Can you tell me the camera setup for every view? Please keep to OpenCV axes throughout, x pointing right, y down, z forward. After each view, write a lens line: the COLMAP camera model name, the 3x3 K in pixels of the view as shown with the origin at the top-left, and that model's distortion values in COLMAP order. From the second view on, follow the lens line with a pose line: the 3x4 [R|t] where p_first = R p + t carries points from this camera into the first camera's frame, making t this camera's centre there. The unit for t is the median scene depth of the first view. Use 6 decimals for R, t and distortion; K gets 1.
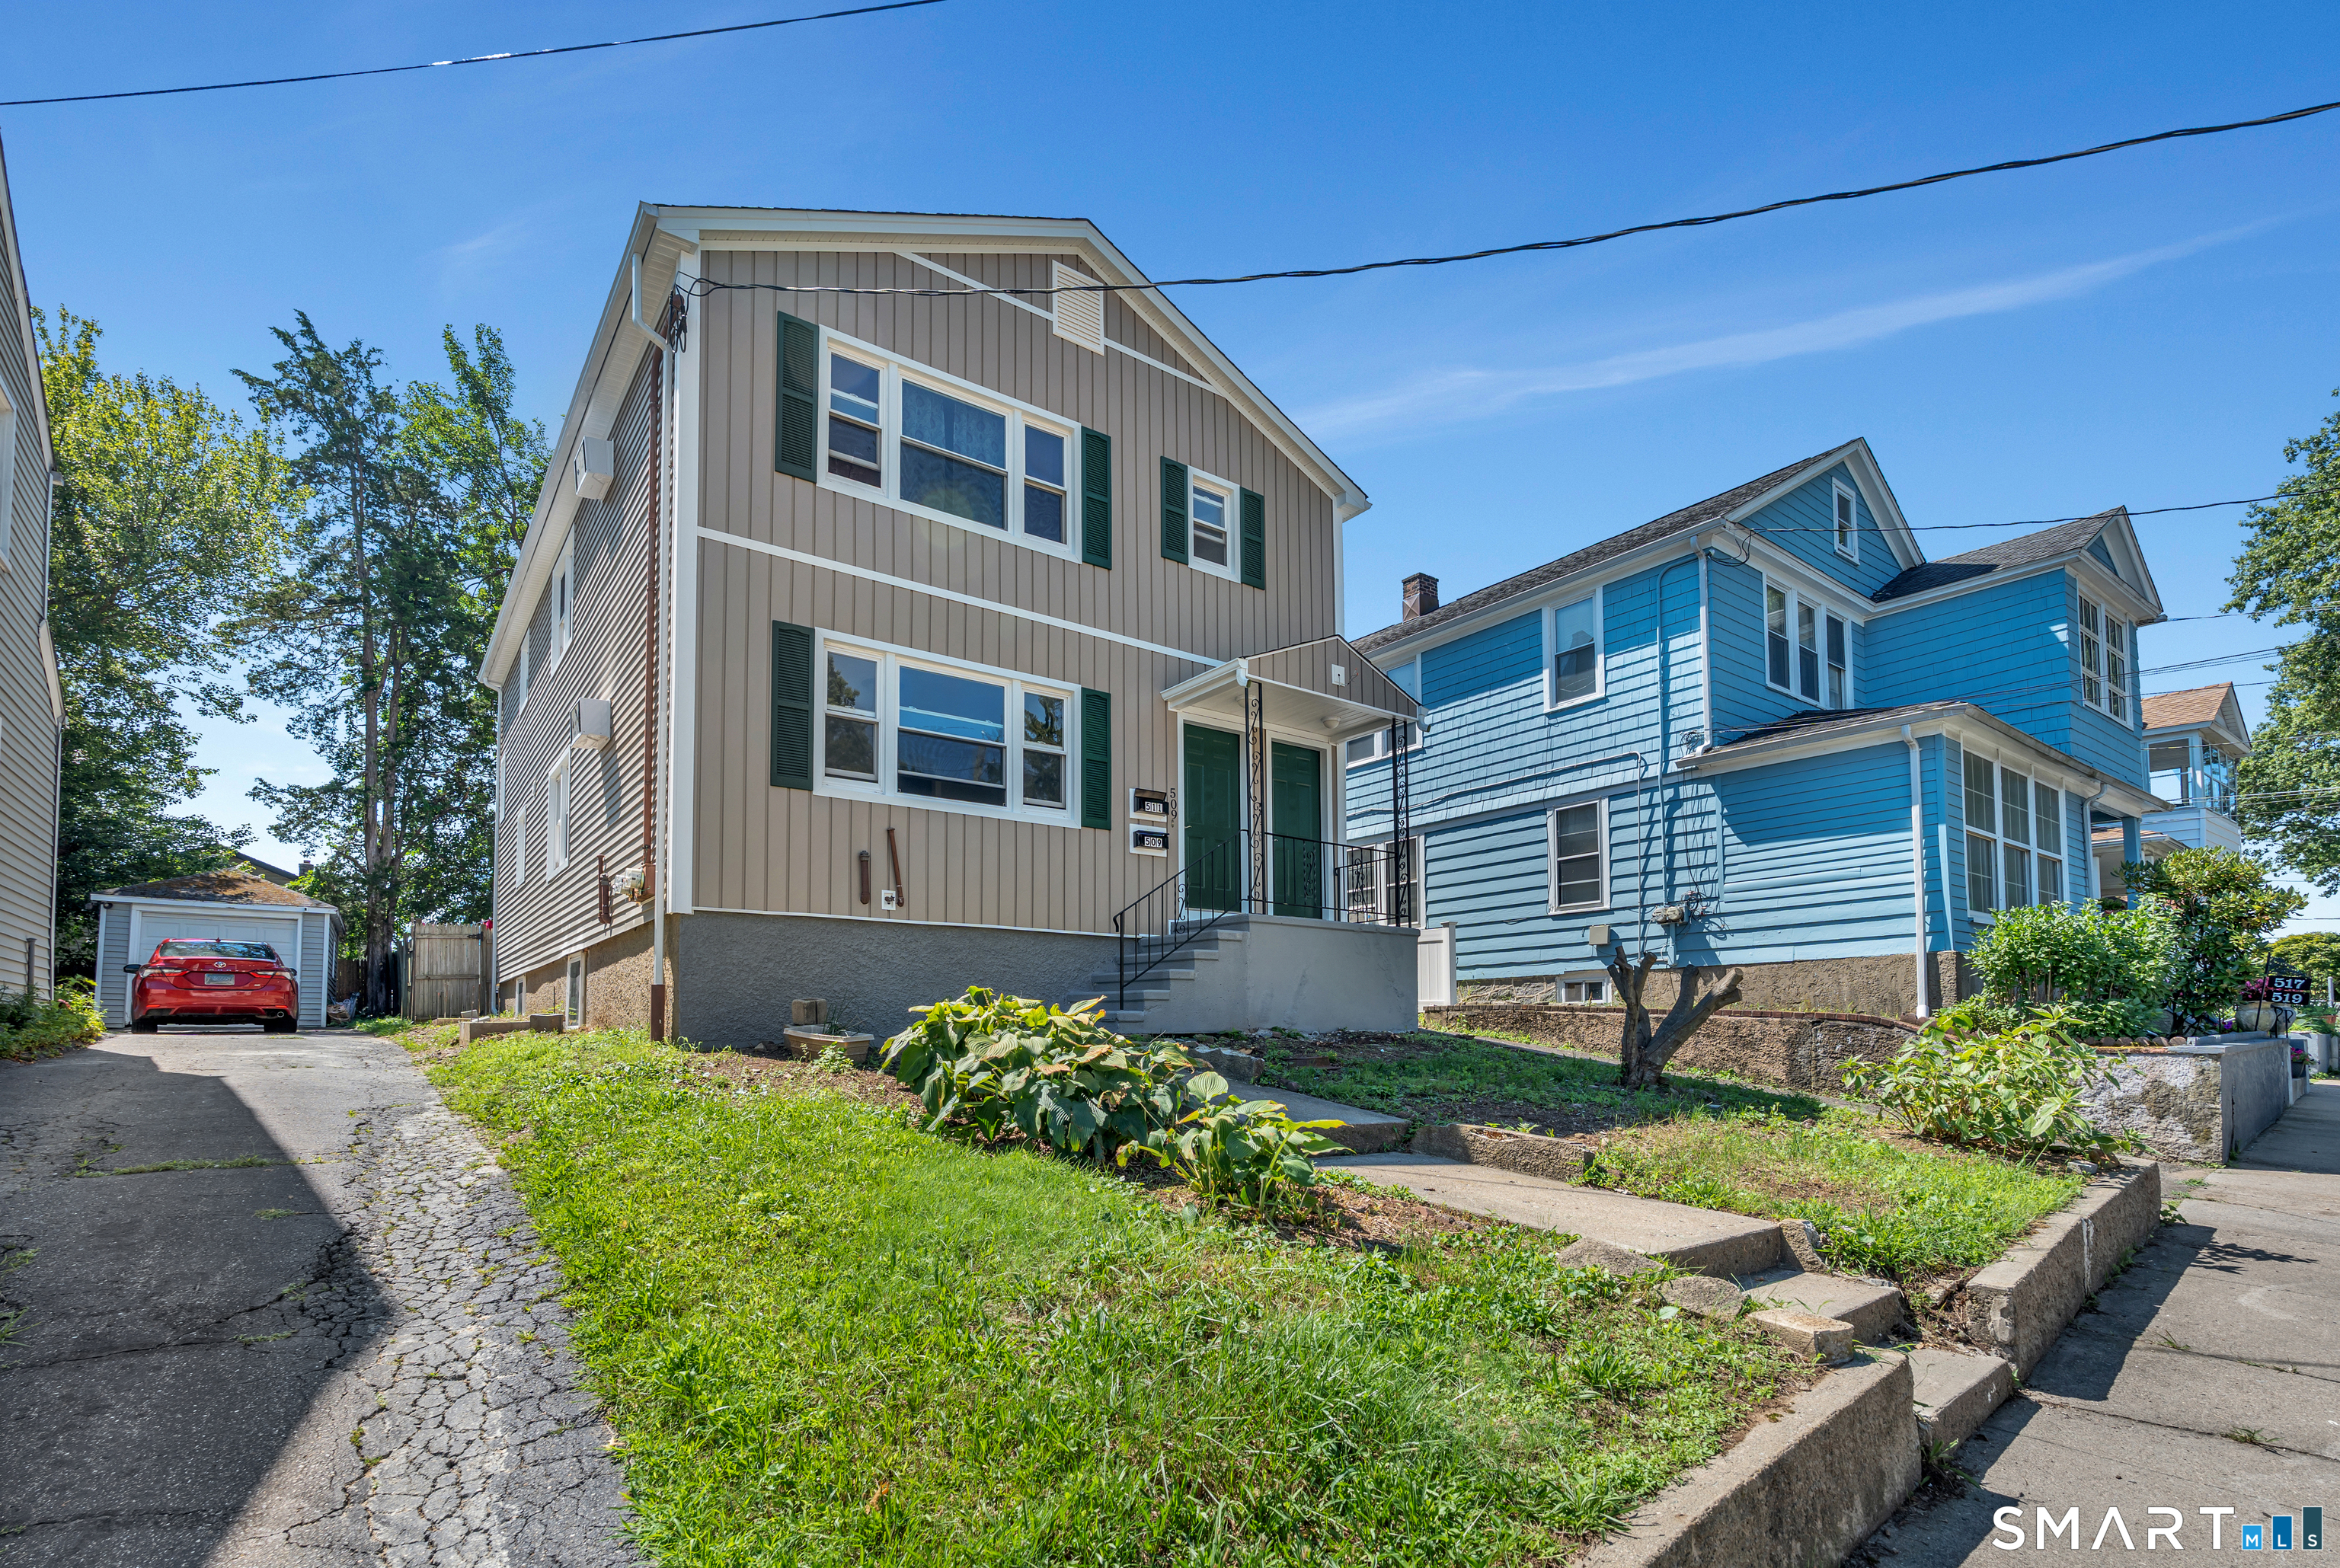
lens RADIAL K [[1098.7, 0, 1168.5], [0, 1098.7, 1004.0], [0, 0, 1]] dist [-0.001001, -0.000143]
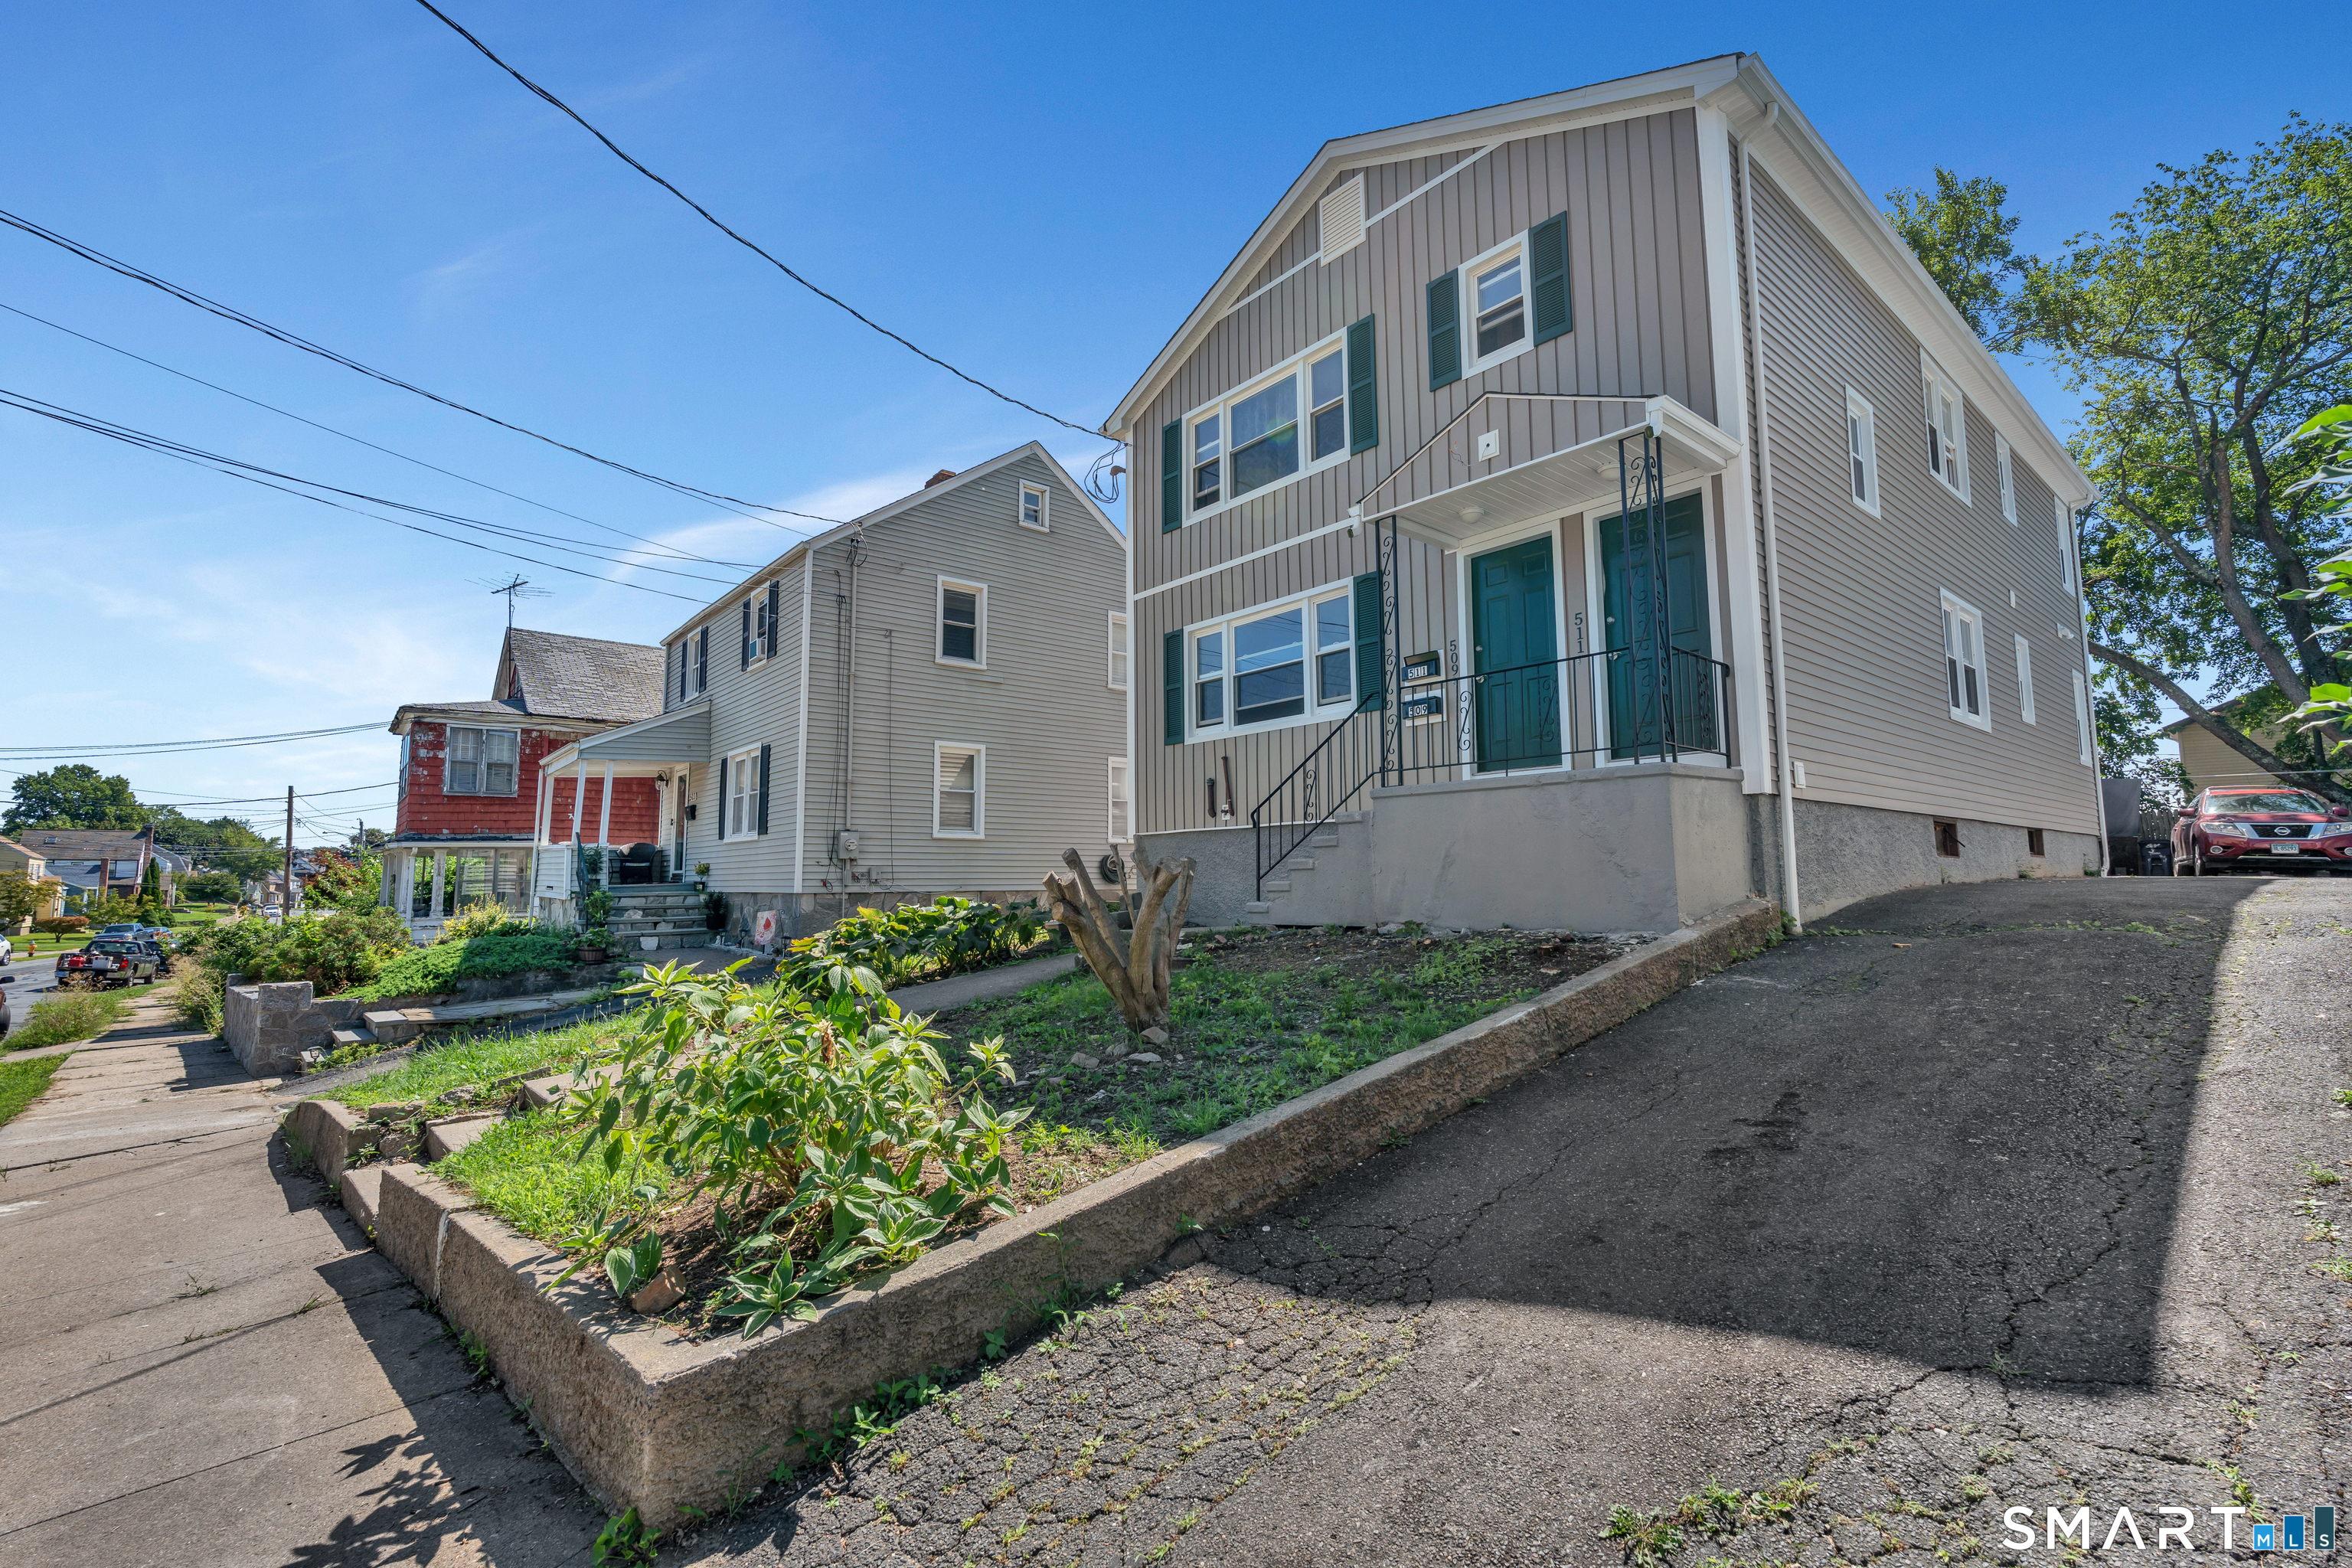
lens RADIAL K [[1034.1, 0, 1177.3], [0, 1034.1, 801.9], [0, 0, 1]] dist [-0.005101, -0.000175]
pose [[0.062831, -0.075504, -0.995164, 0.876936], [0.037025, 0.996624, -0.073278, -0.017856], [0.997337, -0.032242, 0.065415, 0.794447]]
